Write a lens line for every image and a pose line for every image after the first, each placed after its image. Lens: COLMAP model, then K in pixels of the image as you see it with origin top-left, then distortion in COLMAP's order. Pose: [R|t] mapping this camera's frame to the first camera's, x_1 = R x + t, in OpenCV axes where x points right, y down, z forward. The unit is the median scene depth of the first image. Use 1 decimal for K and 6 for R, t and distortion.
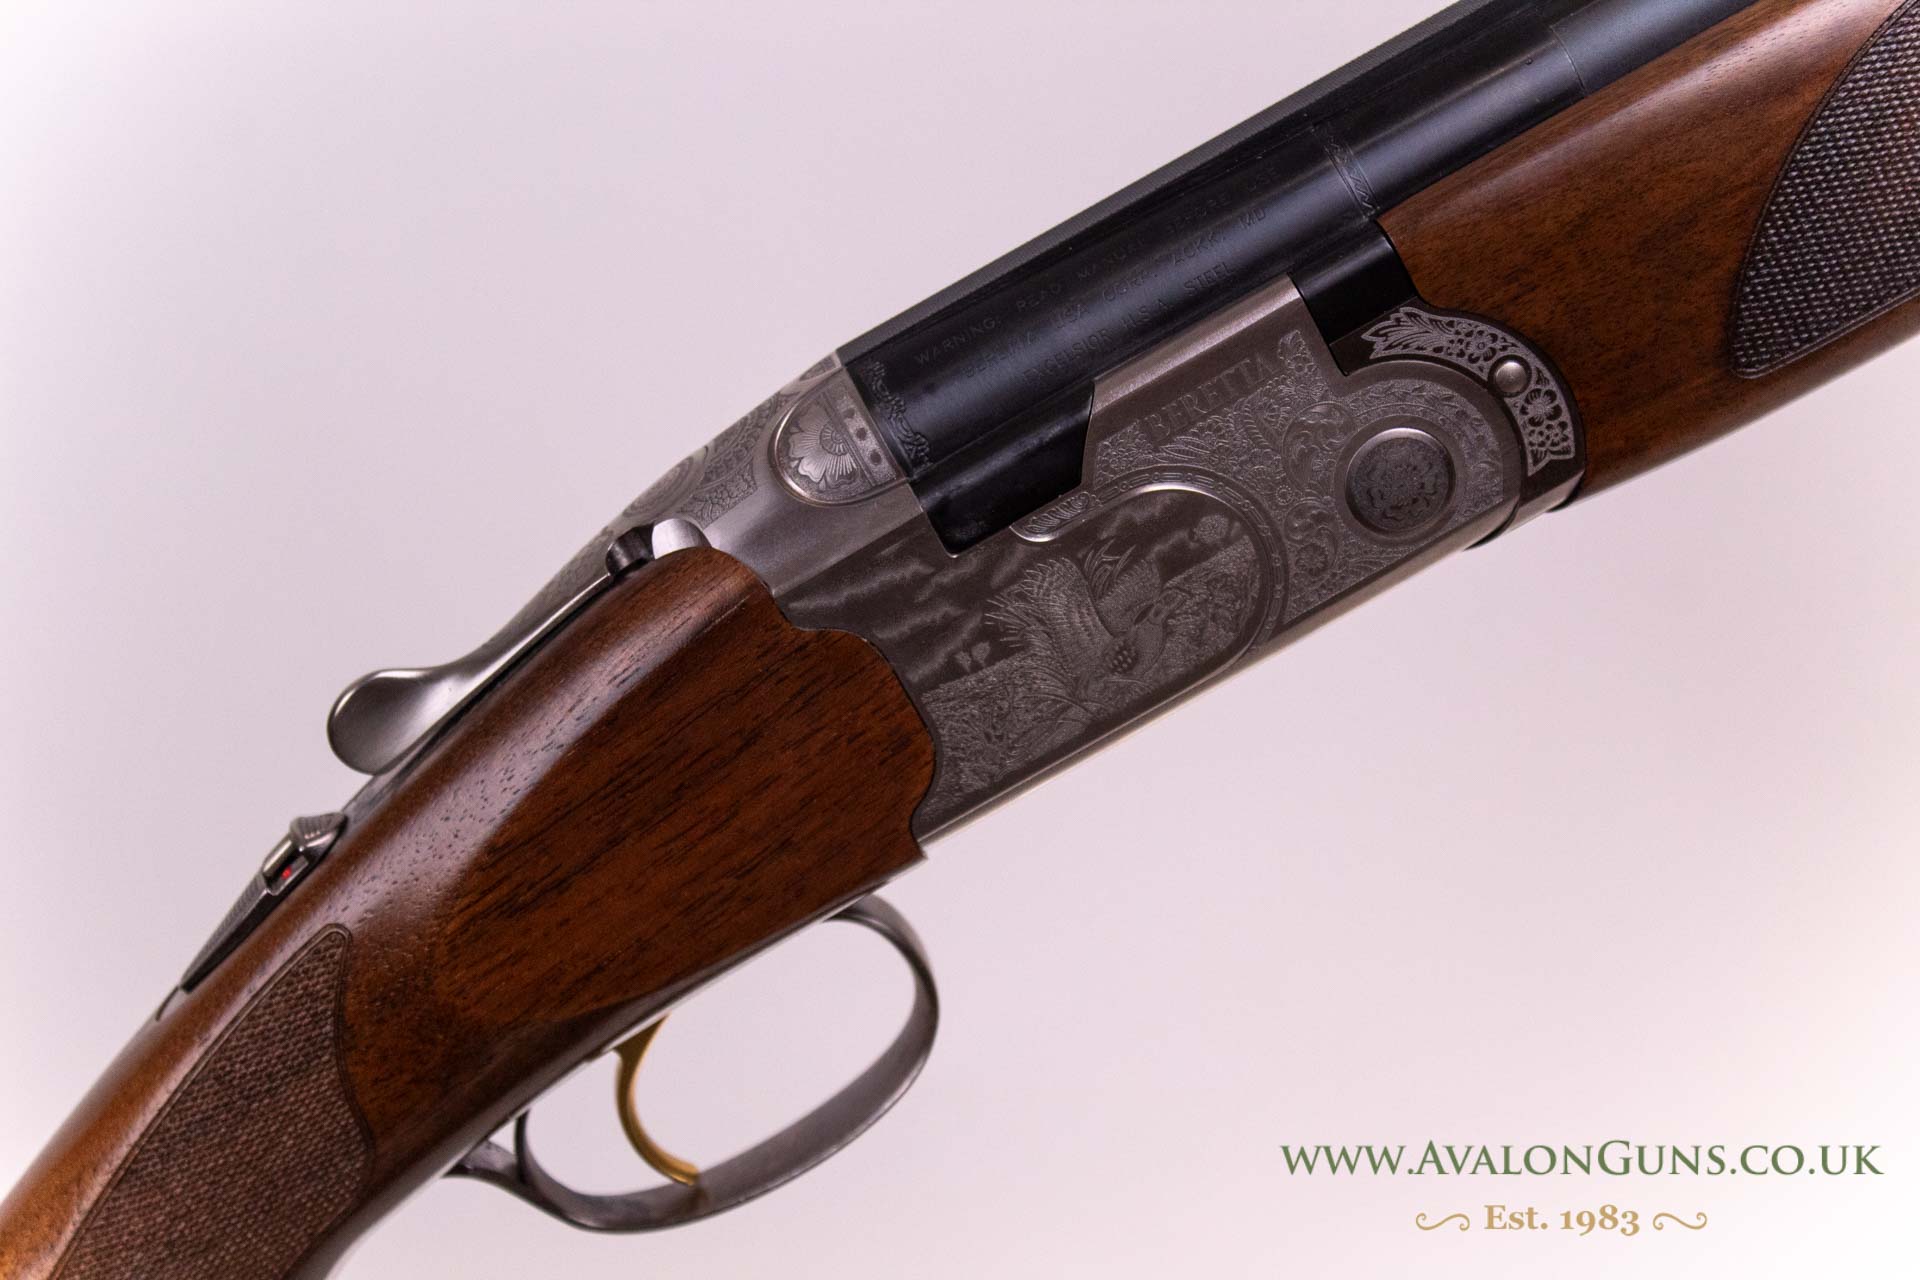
lens RADIAL K [[4138.6, 0, 958.0], [0, 4138.6, 639.6], [0, 0, 1]] dist [0.035198, 0.000000]
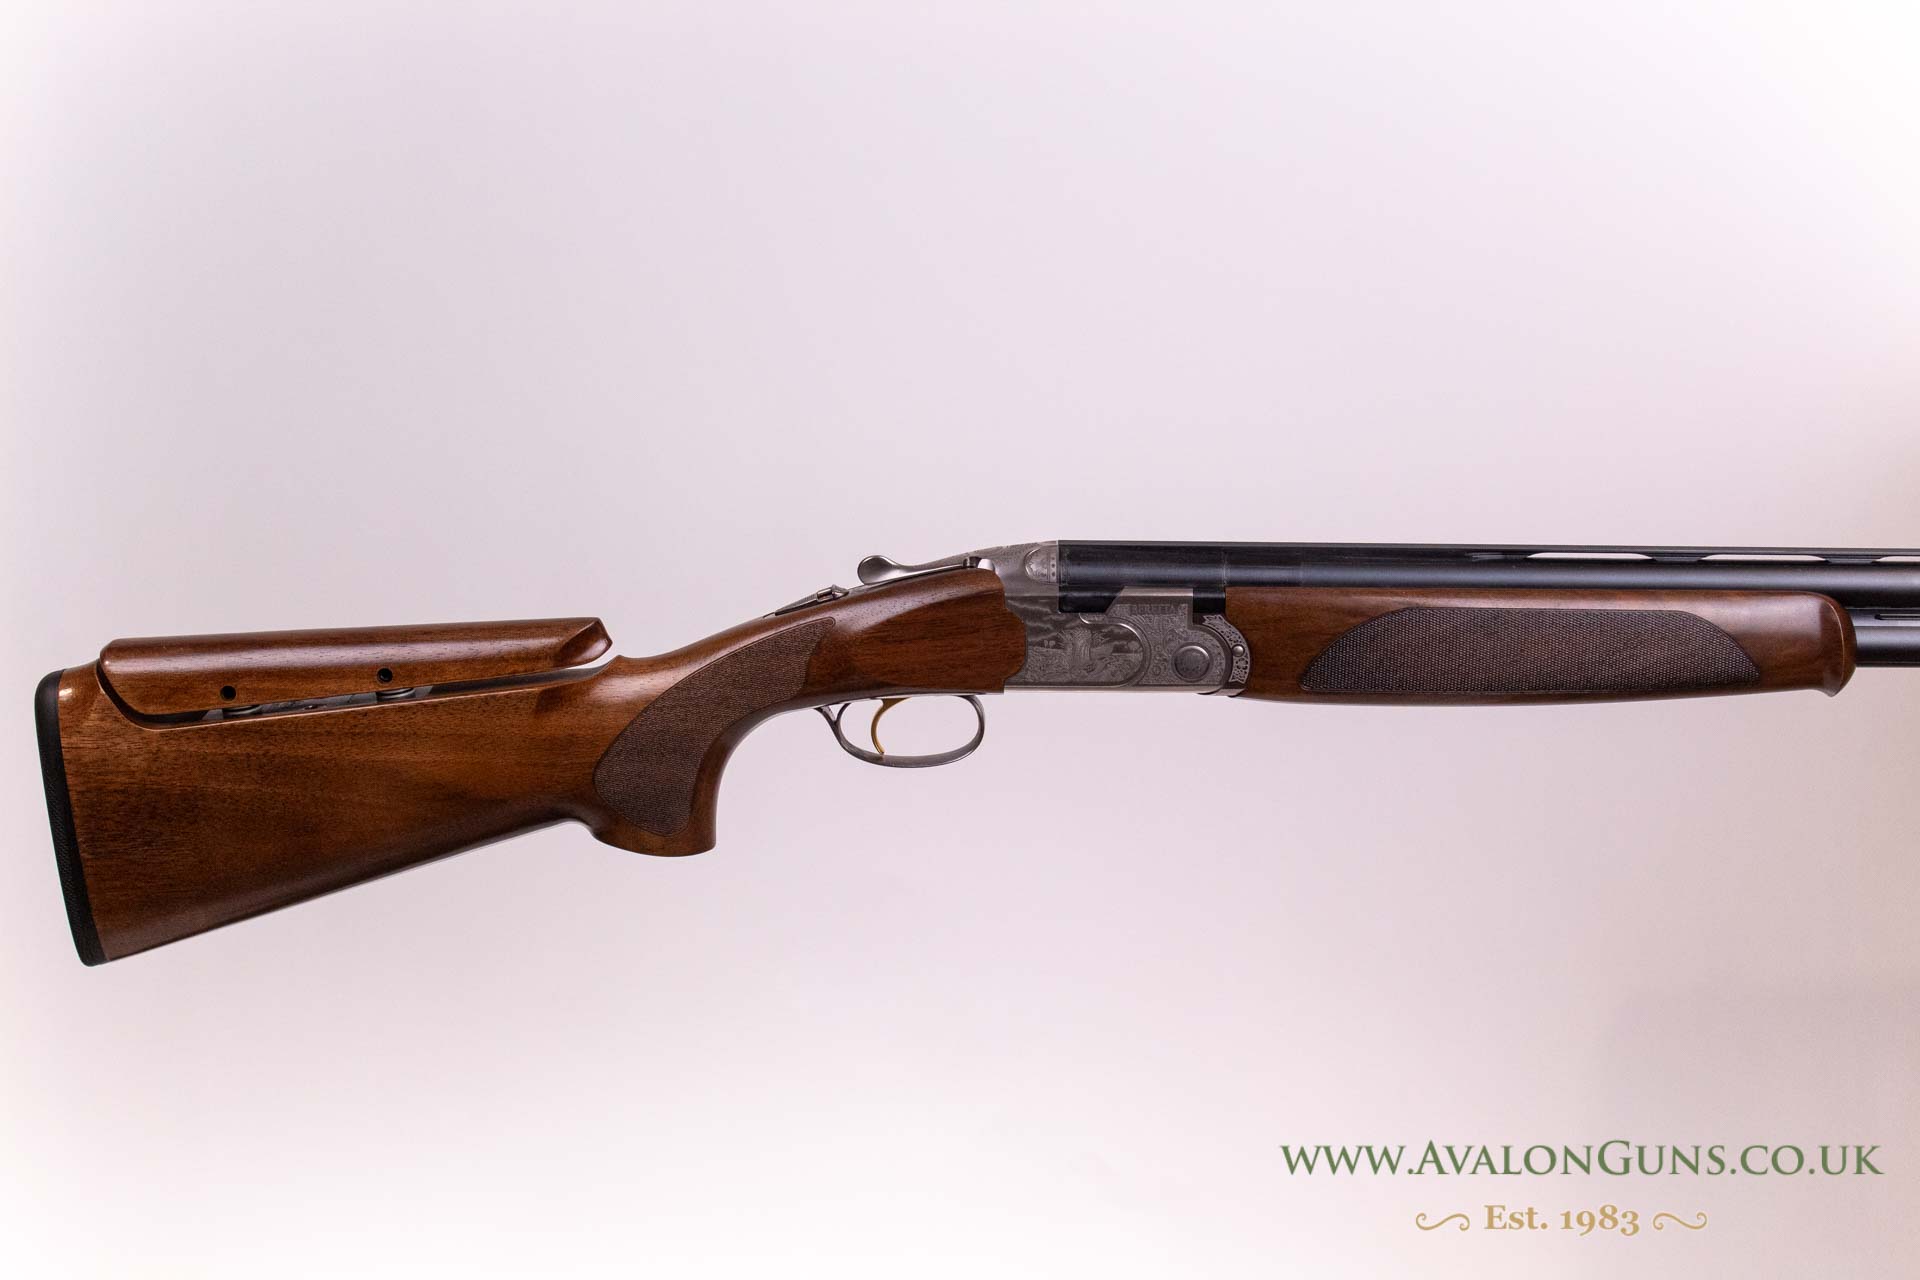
lens RADIAL K [[3314.1, 0, 961.2], [0, 3314.1, 642.0], [0, 0, 1]] dist [-0.018518, 0.000000]
pose [[0.867209, 0.496209, -0.041539, 0.050611], [-0.497867, 0.865526, -0.054713, 0.176704], [0.008804, 0.068129, 0.997638, -1.551439]]
